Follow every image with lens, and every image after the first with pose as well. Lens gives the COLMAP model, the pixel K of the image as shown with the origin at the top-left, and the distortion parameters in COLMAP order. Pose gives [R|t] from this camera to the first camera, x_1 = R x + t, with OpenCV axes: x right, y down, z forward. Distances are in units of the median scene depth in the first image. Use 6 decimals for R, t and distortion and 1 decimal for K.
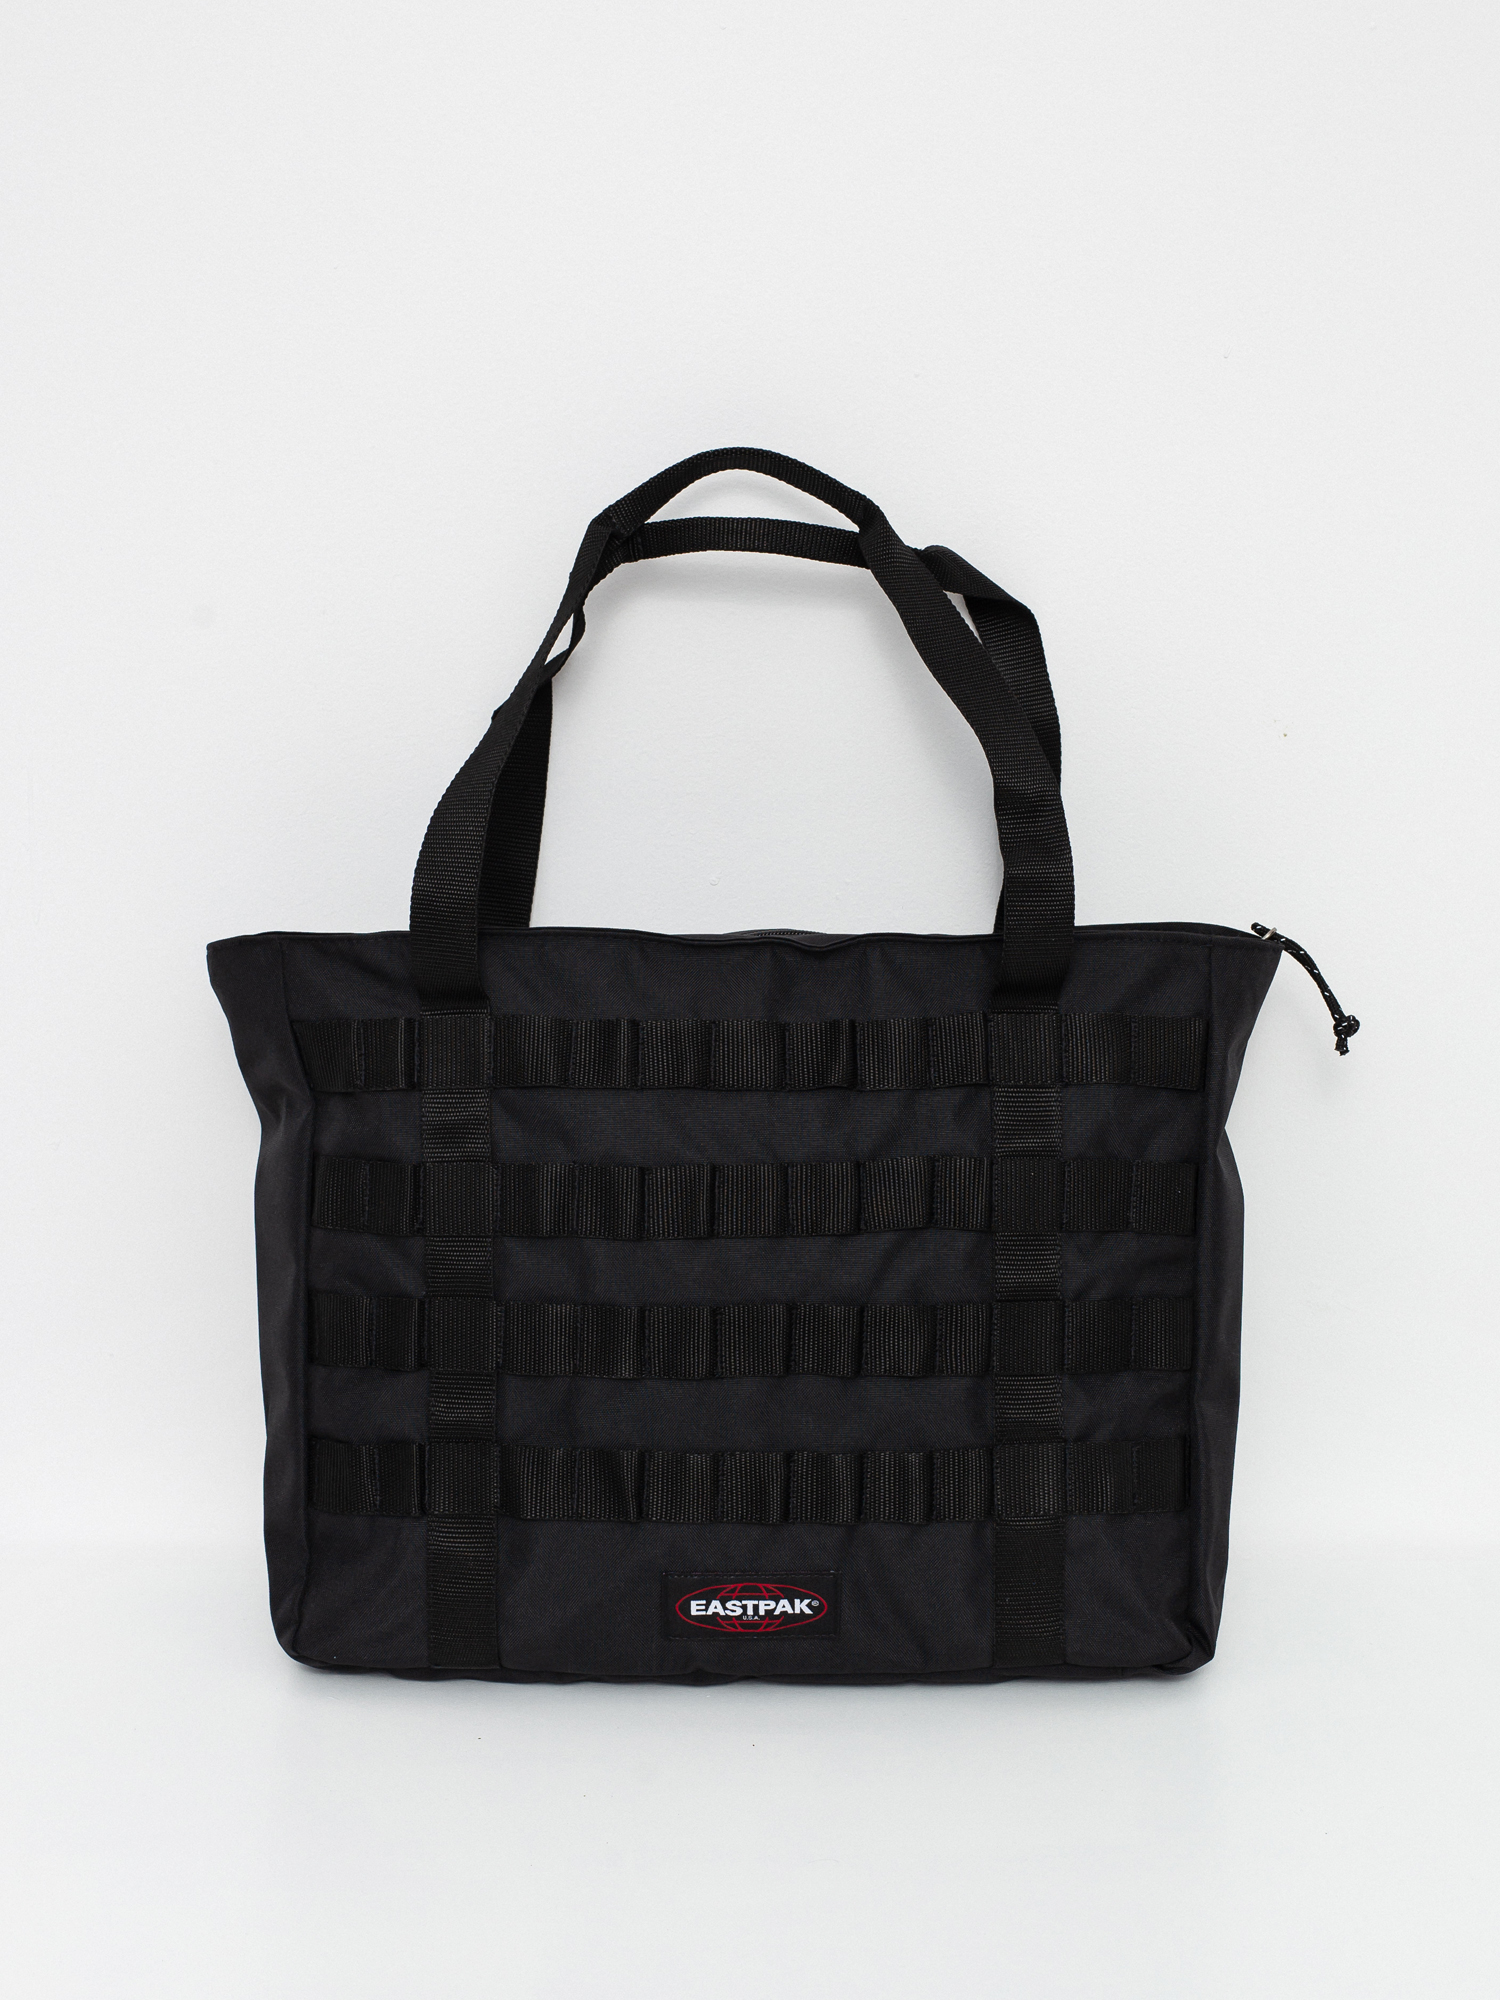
lens RADIAL K [[3234.9, 0, 750.0], [0, 3234.9, 1000.0], [0, 0, 1]] dist [-0.123438, -0.027362]
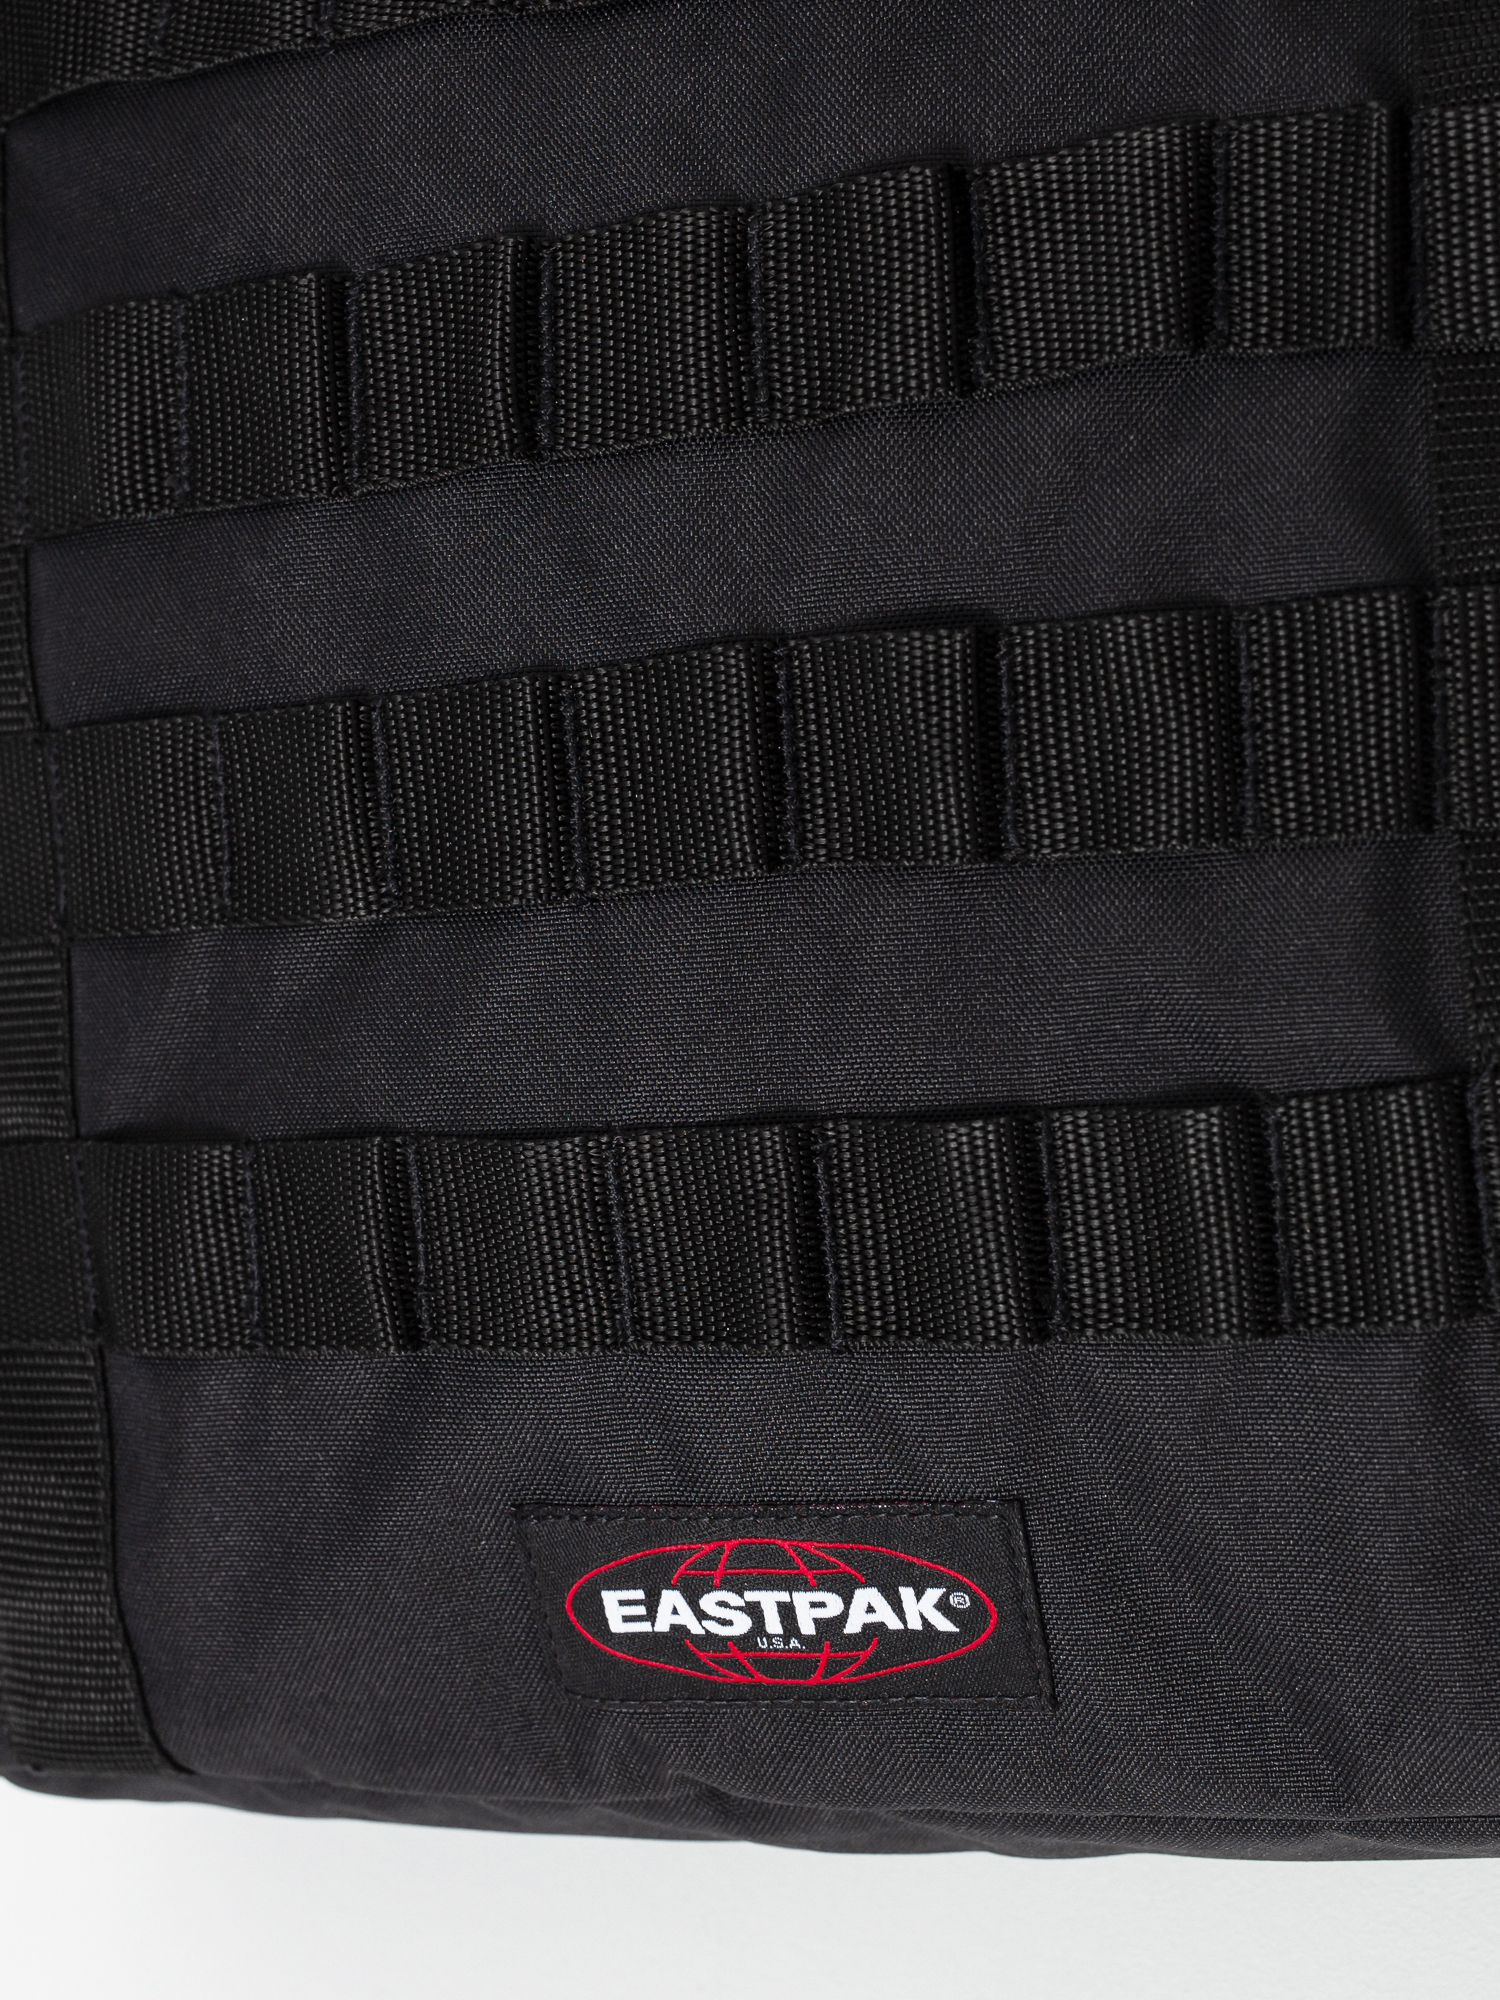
lens RADIAL K [[3234.9, 0, 750.0], [0, 3234.9, 1000.0], [0, 0, 1]] dist [-0.123438, -0.027362]
pose [[0.956309, -0.048343, -0.288332, 0.096807], [0.047713, 0.998819, -0.009216, 0.128685], [0.288437, -0.004944, 0.957486, 0.682336]]
